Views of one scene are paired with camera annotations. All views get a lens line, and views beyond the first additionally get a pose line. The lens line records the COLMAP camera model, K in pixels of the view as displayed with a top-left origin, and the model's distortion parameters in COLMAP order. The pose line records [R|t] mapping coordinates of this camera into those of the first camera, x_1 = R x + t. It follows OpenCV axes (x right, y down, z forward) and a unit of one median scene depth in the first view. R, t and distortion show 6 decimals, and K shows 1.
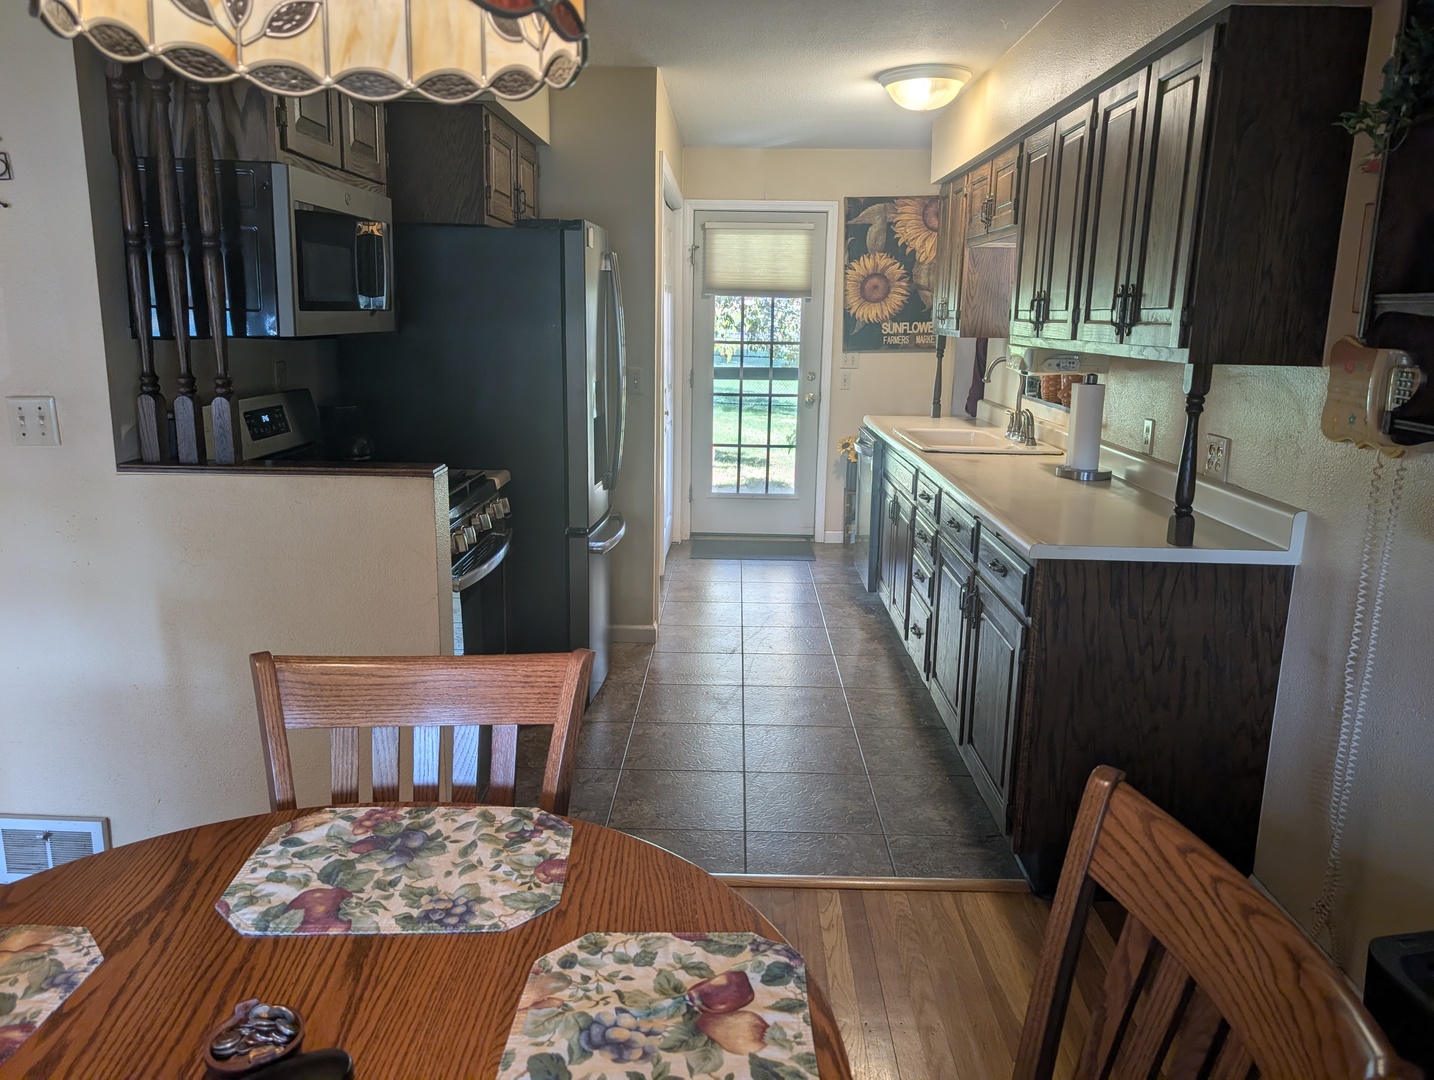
lens RADIAL K [[1032.9, 0, 724.5], [0, 1032.9, 527.3], [0, 0, 1]] dist [0.043254, -0.058271]
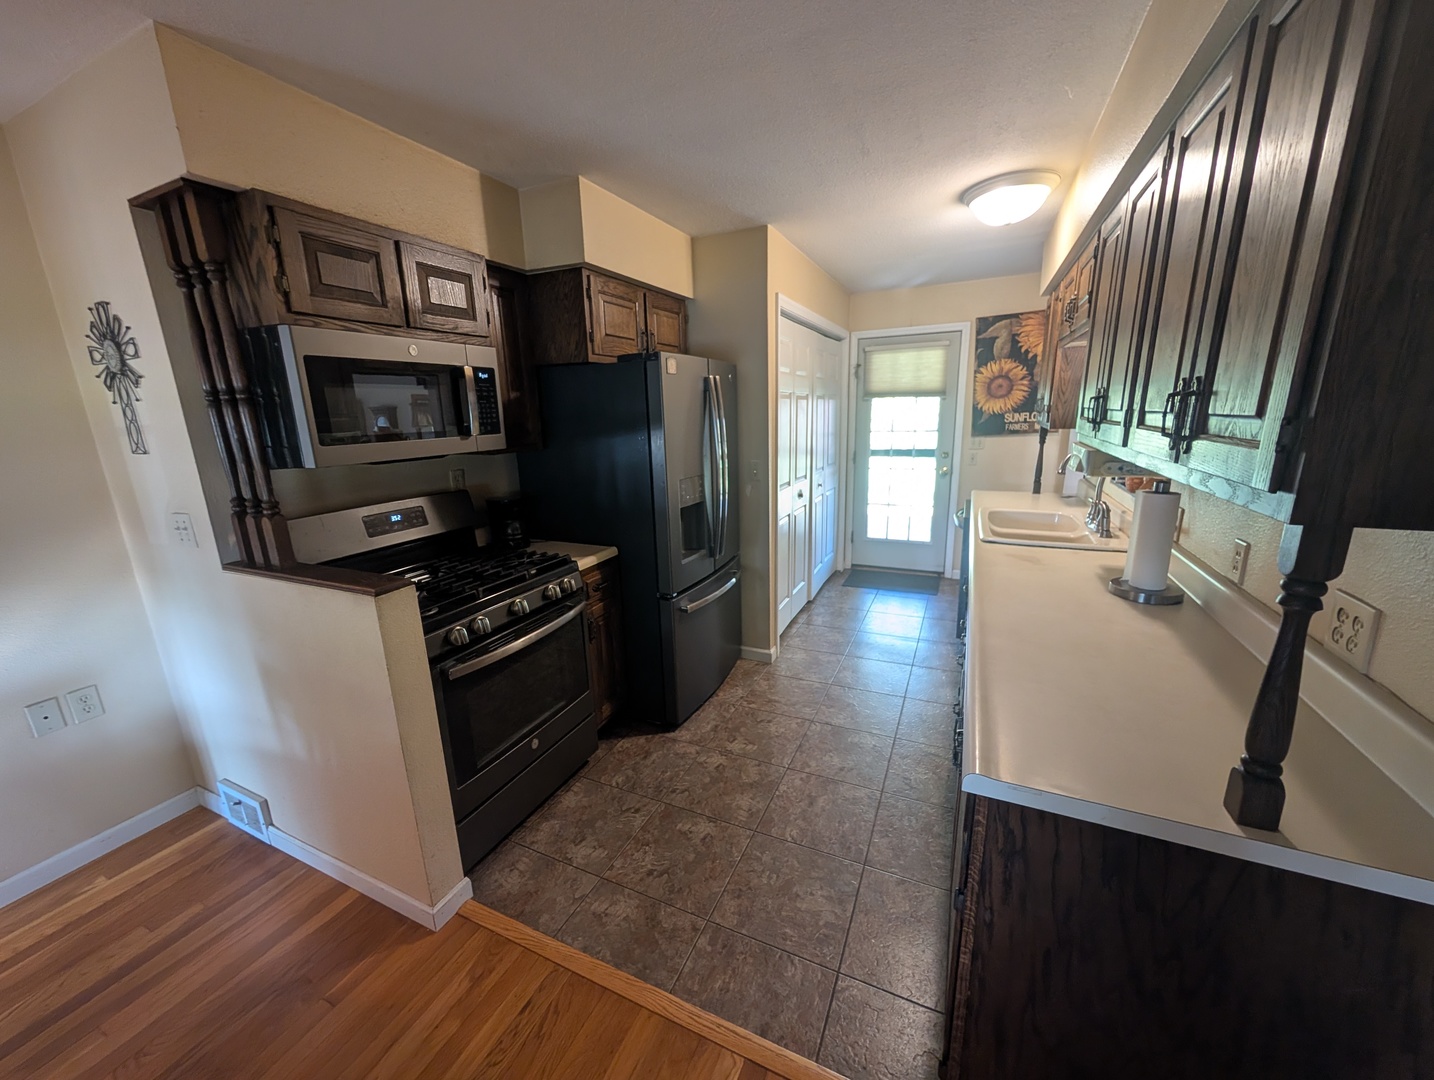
lens RADIAL K [[545.8, 0, 719.0], [0, 545.8, 542.6], [0, 0, 1]] dist [-0.002109, 0.000356]
pose [[0.913793, 0.054301, -0.402534, 0.127123], [-0.038910, 0.998168, 0.046323, -0.064975], [0.404313, -0.026667, 0.914232, 0.273185]]
